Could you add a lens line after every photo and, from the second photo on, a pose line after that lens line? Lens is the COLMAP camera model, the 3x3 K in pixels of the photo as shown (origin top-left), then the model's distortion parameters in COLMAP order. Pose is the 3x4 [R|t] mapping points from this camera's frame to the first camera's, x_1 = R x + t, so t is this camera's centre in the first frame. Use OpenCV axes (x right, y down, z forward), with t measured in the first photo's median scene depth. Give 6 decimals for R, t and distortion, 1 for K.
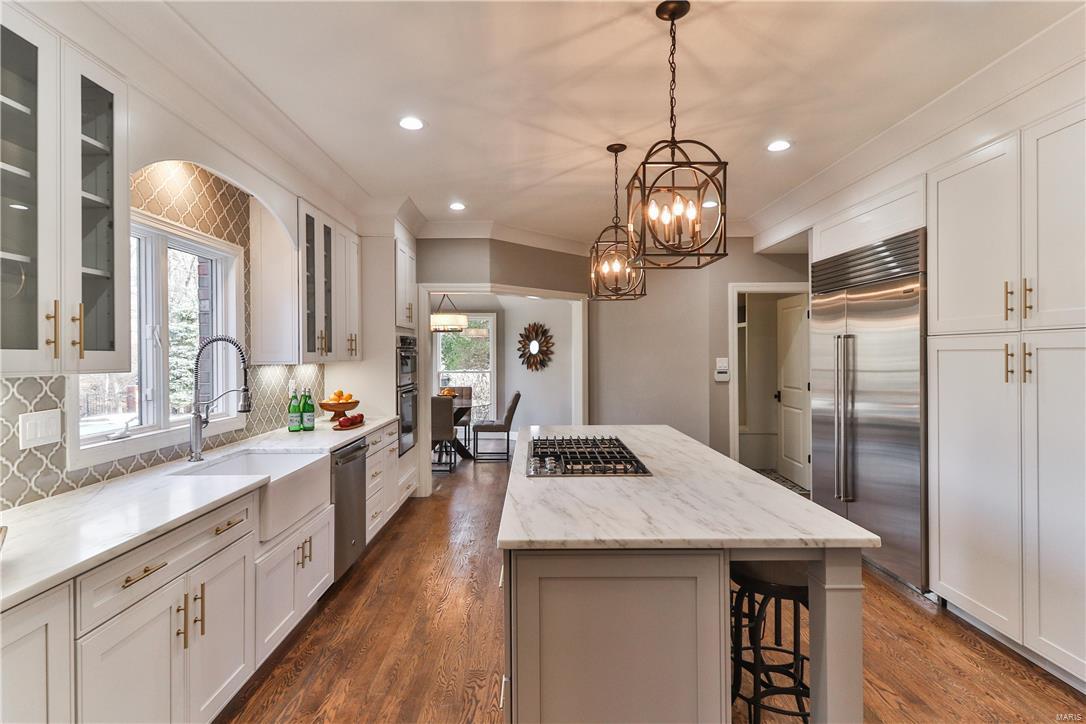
lens RADIAL K [[556.0, 0, 548.5], [0, 556.0, 349.0], [0, 0, 1]] dist [-0.000368, -0.001779]
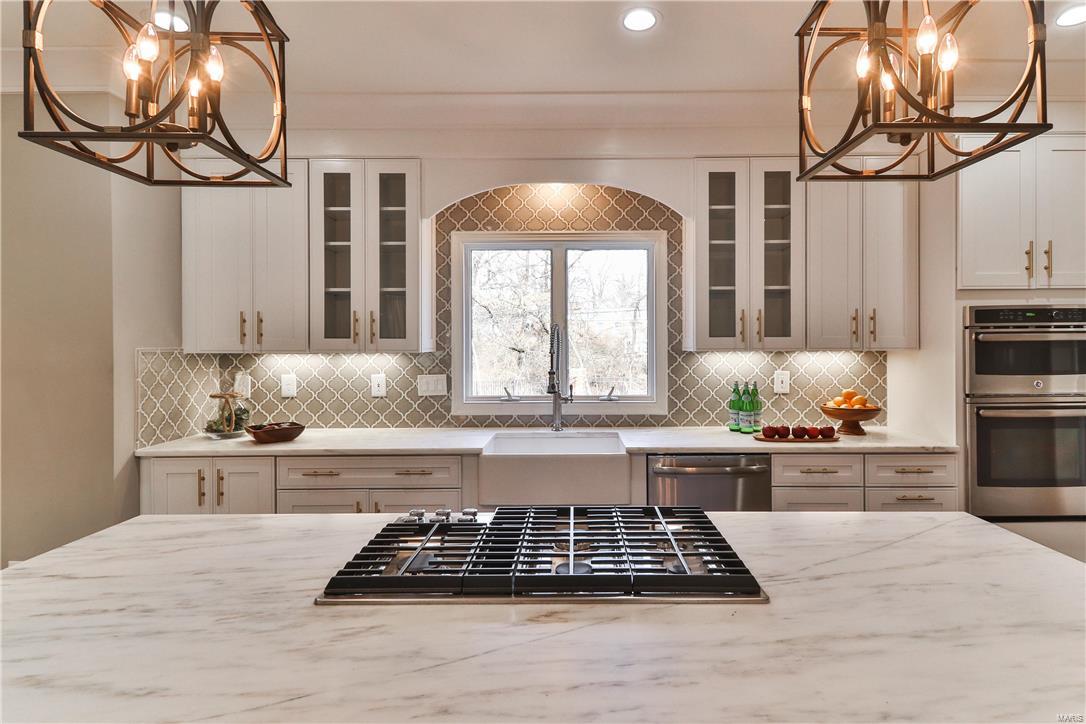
lens RADIAL K [[556.0, 0, 548.5], [0, 556.0, 349.0], [0, 0, 1]] dist [-0.000368, -0.001779]
pose [[-0.023260, 0.018495, -0.999558, 0.571041], [0.009116, 0.999791, 0.018288, 0.005934], [0.999688, -0.008686, -0.023424, 1.075935]]
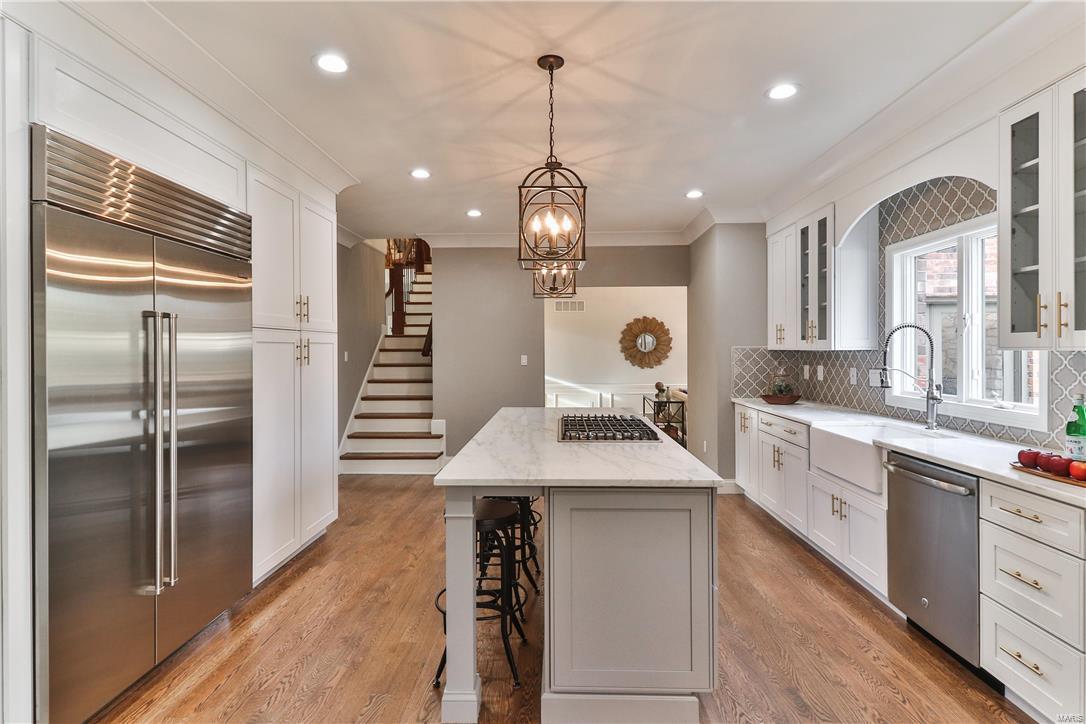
lens RADIAL K [[556.0, 0, 548.5], [0, 556.0, 349.0], [0, 0, 1]] dist [-0.000368, -0.001779]
pose [[-0.998932, 0.011011, 0.044878, 0.129249], [0.010644, 0.999908, -0.008389, 0.033589], [-0.044966, -0.007903, -0.998957, 2.341585]]
